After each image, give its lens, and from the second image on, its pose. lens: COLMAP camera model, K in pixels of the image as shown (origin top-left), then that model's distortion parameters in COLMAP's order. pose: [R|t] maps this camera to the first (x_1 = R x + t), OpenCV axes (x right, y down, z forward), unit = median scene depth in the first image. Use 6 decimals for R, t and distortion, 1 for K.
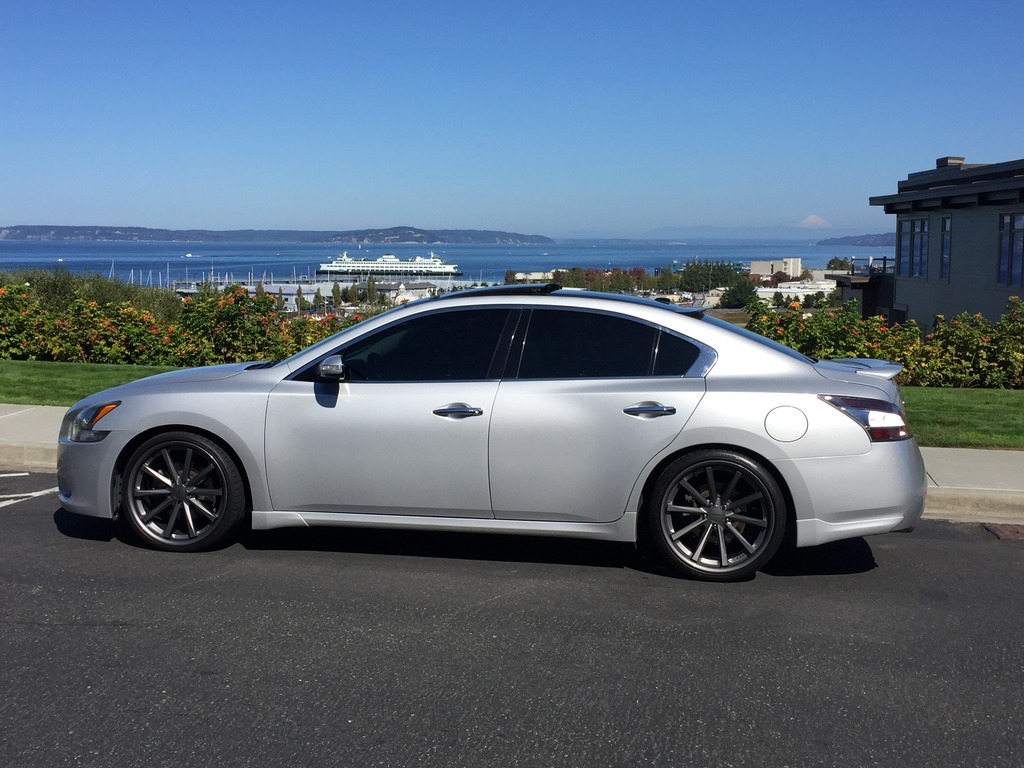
lens RADIAL K [[1336.5, 0, 512.0], [0, 1336.5, 384.0], [0, 0, 1]] dist [0.044367, 0.017719]
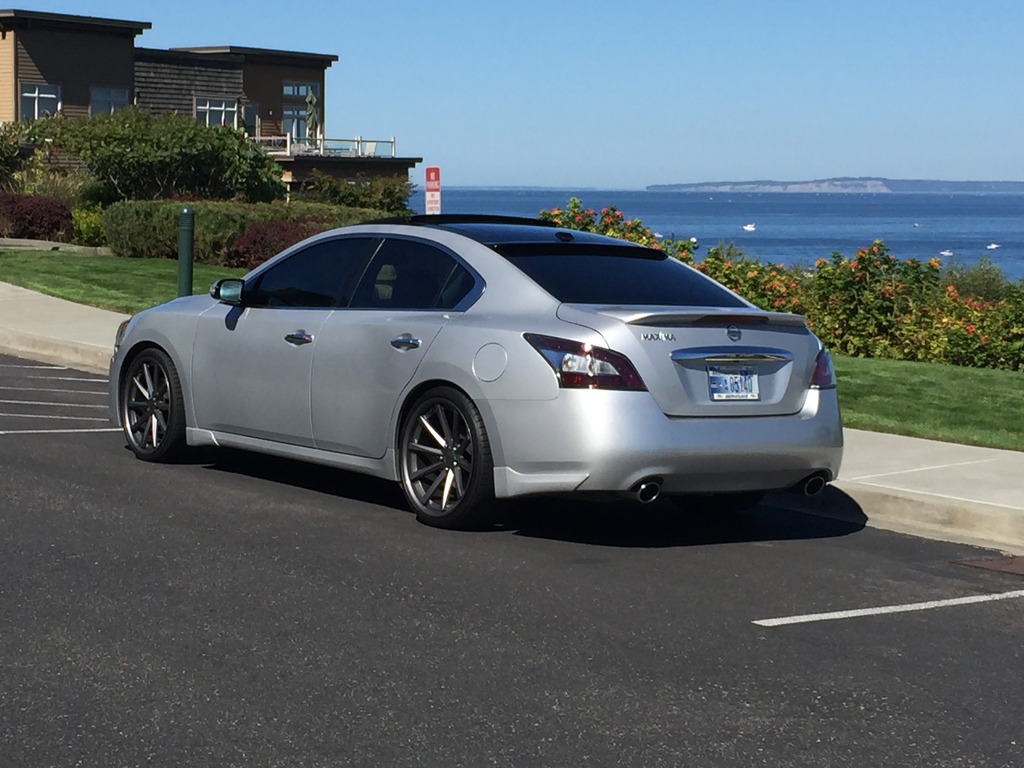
lens RADIAL K [[2204.5, 0, 512.0], [0, 2204.5, 384.0], [0, 0, 1]] dist [0.041816, 0.186931]
pose [[0.718765, 0.056100, -0.692986, 1.176777], [-0.075151, 0.997168, 0.002778, 0.036552], [0.691180, 0.050082, 0.720945, -0.074622]]
